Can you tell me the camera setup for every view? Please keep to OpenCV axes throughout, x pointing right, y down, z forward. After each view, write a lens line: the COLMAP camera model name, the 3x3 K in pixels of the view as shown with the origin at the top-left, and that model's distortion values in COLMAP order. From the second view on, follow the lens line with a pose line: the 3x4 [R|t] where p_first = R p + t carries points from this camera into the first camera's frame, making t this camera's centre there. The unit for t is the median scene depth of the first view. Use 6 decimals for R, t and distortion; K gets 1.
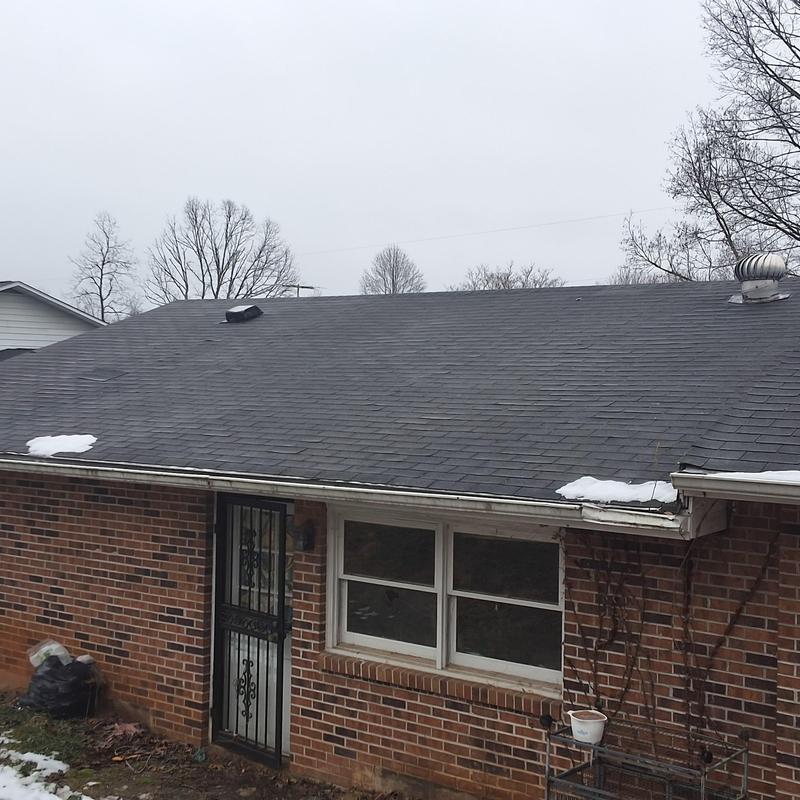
lens RADIAL K [[1151.6, 0, 400.0], [0, 1151.6, 400.0], [0, 0, 1]] dist [0.122046, -0.172756]
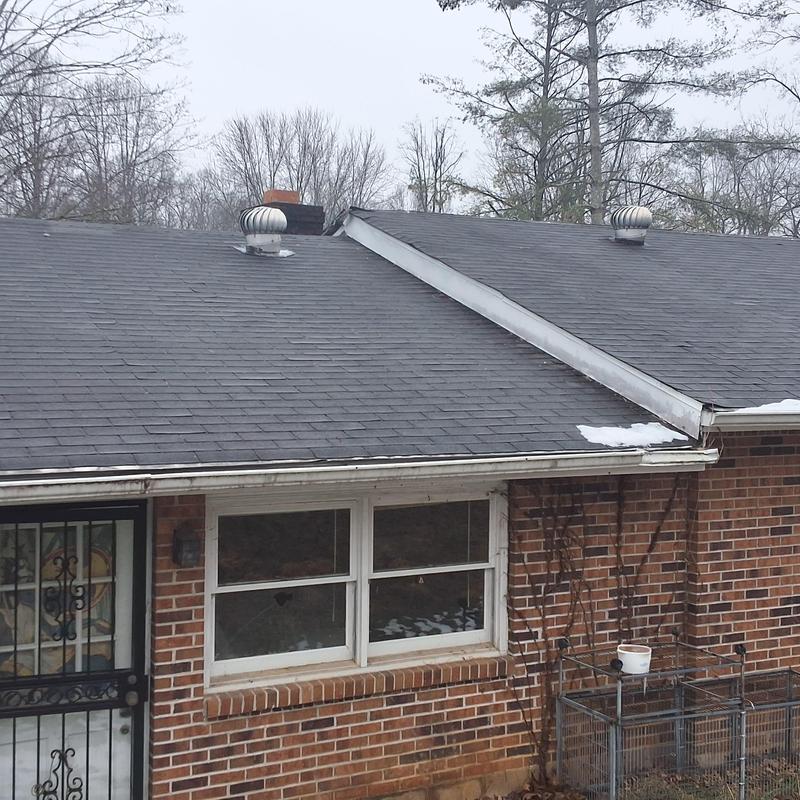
lens RADIAL K [[1151.6, 0, 400.0], [0, 1151.6, 400.0], [0, 0, 1]] dist [0.122046, -0.172756]
pose [[0.460288, -0.050327, 0.886342, -0.781541], [0.018156, 0.998717, 0.047279, -0.007433], [-0.887584, -0.005670, 0.460611, 0.638980]]
